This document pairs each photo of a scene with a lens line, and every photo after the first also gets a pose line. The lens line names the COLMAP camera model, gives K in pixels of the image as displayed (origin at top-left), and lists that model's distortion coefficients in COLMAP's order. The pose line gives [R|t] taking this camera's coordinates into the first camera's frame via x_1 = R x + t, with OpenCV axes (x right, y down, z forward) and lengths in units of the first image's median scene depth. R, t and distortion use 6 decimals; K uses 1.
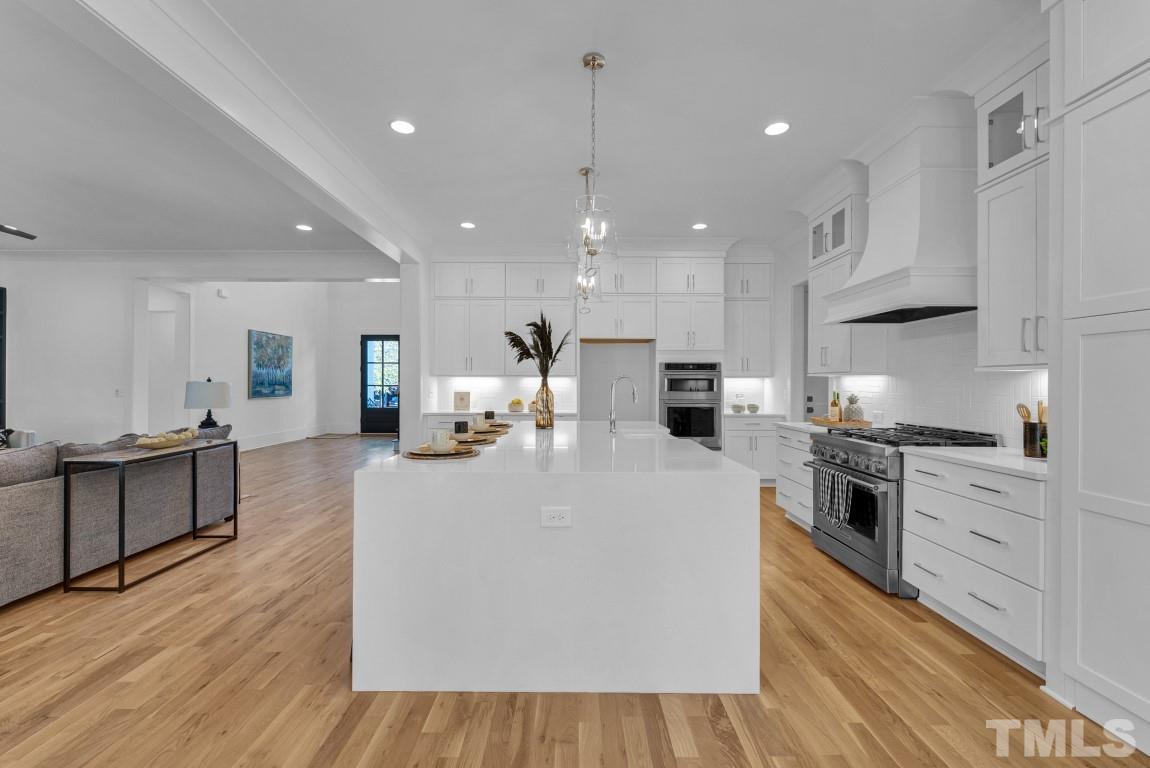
lens RADIAL K [[470.9, 0, 573.0], [0, 470.9, 380.7], [0, 0, 1]] dist [-0.000973, -0.000303]
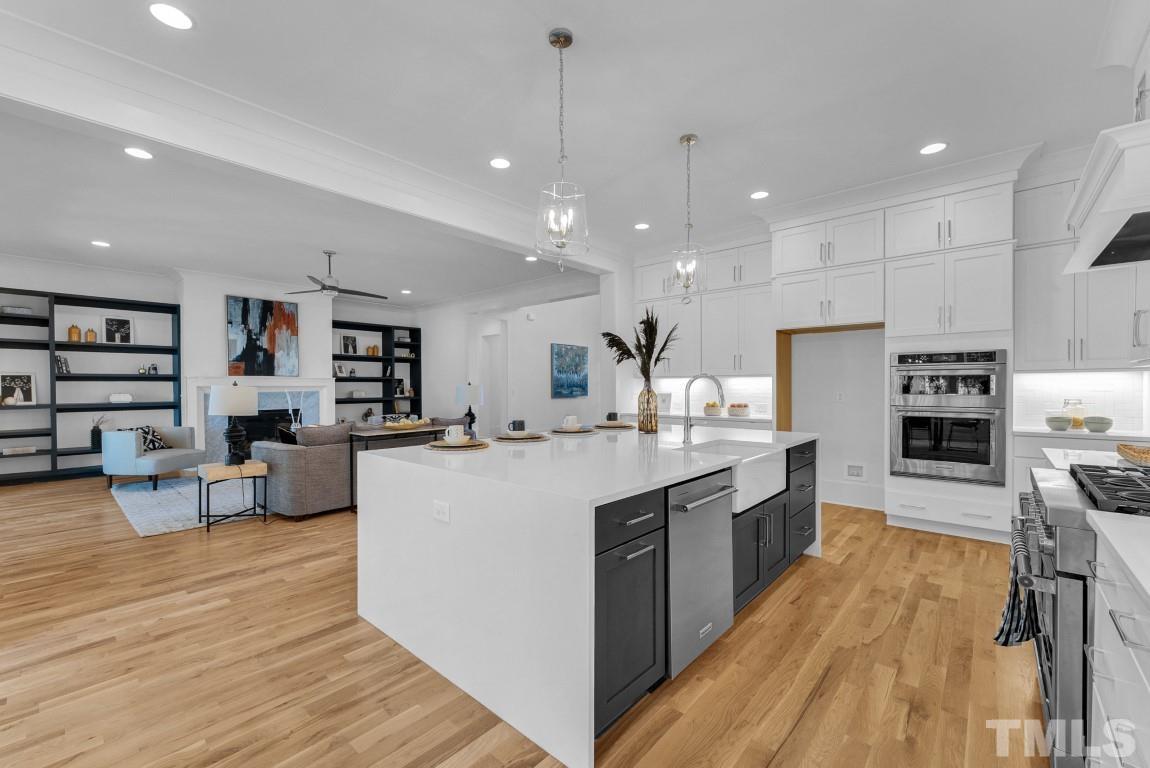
lens RADIAL K [[471.7, 0, 570.3], [0, 471.7, 390.2], [0, 0, 1]] dist [0.000671, -0.000705]
pose [[0.746683, 0.000921, -0.665180, 0.364772], [0.010595, 0.999856, 0.013277, 0.002166], [0.665096, -0.016961, 0.746565, 0.165691]]
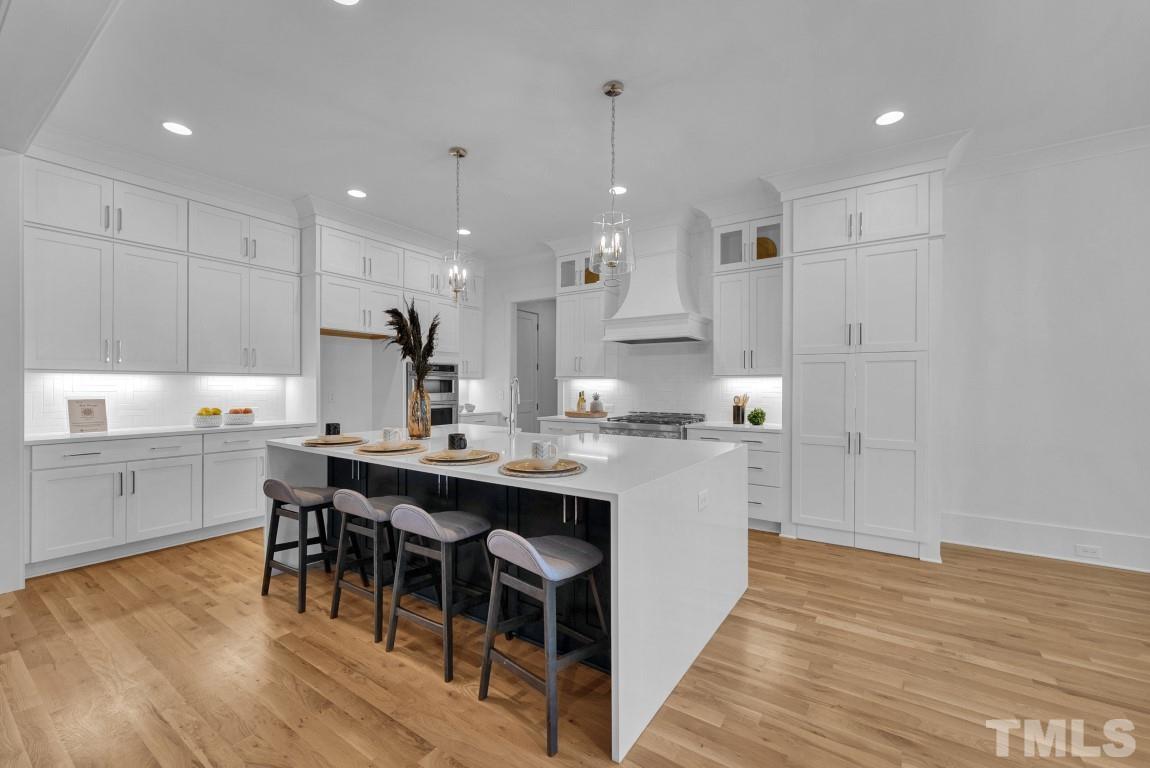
lens RADIAL K [[467.9, 0, 570.2], [0, 467.9, 385.2], [0, 0, 1]] dist [0.001125, -0.000173]
pose [[0.567321, -0.001410, 0.823496, -0.487237], [-0.005730, 0.999968, 0.005660, -0.000624], [-0.823477, -0.007930, 0.567294, 0.251230]]
